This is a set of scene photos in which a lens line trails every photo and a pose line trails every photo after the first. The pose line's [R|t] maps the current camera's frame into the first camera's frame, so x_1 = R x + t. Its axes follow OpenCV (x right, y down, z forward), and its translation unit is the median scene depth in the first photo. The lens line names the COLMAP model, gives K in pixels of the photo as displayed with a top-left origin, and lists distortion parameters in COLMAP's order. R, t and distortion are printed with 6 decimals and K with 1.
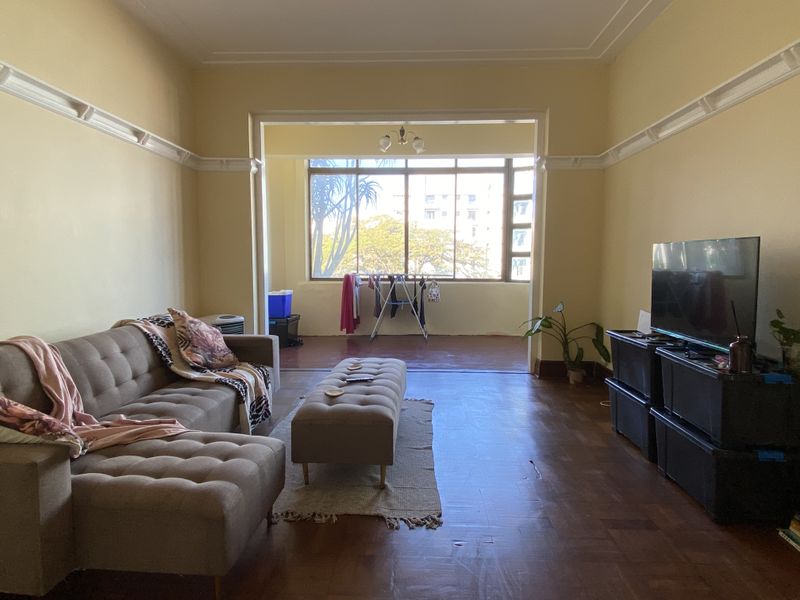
lens RADIAL K [[461.3, 0, 401.4], [0, 461.3, 297.8], [0, 0, 1]] dist [0.012998, -0.016227]
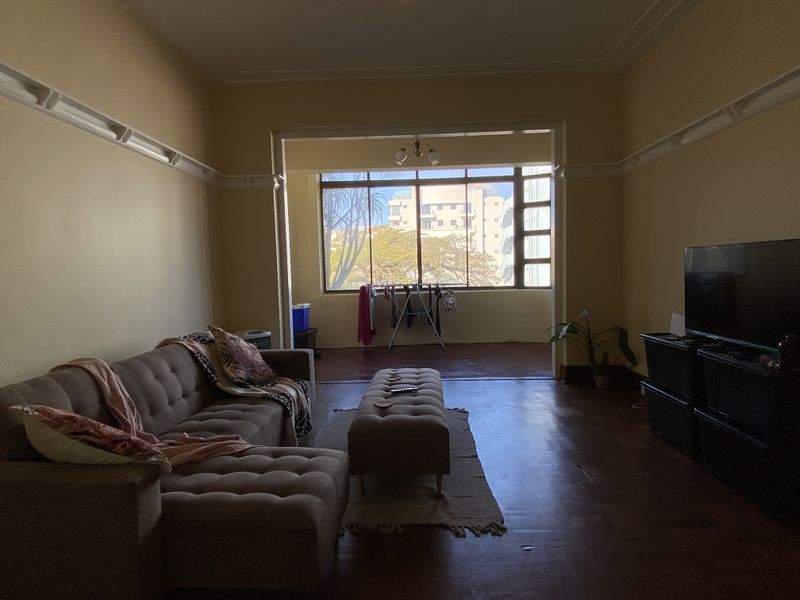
lens RADIAL K [[461.3, 0, 399.1], [0, 461.3, 298.5], [0, 0, 1]] dist [0.012998, -0.016227]
pose [[0.999423, -0.030694, 0.014577, -0.101950], [0.030972, 0.999335, -0.019220, -0.004216], [-0.013978, 0.019660, 0.999709, -0.013504]]
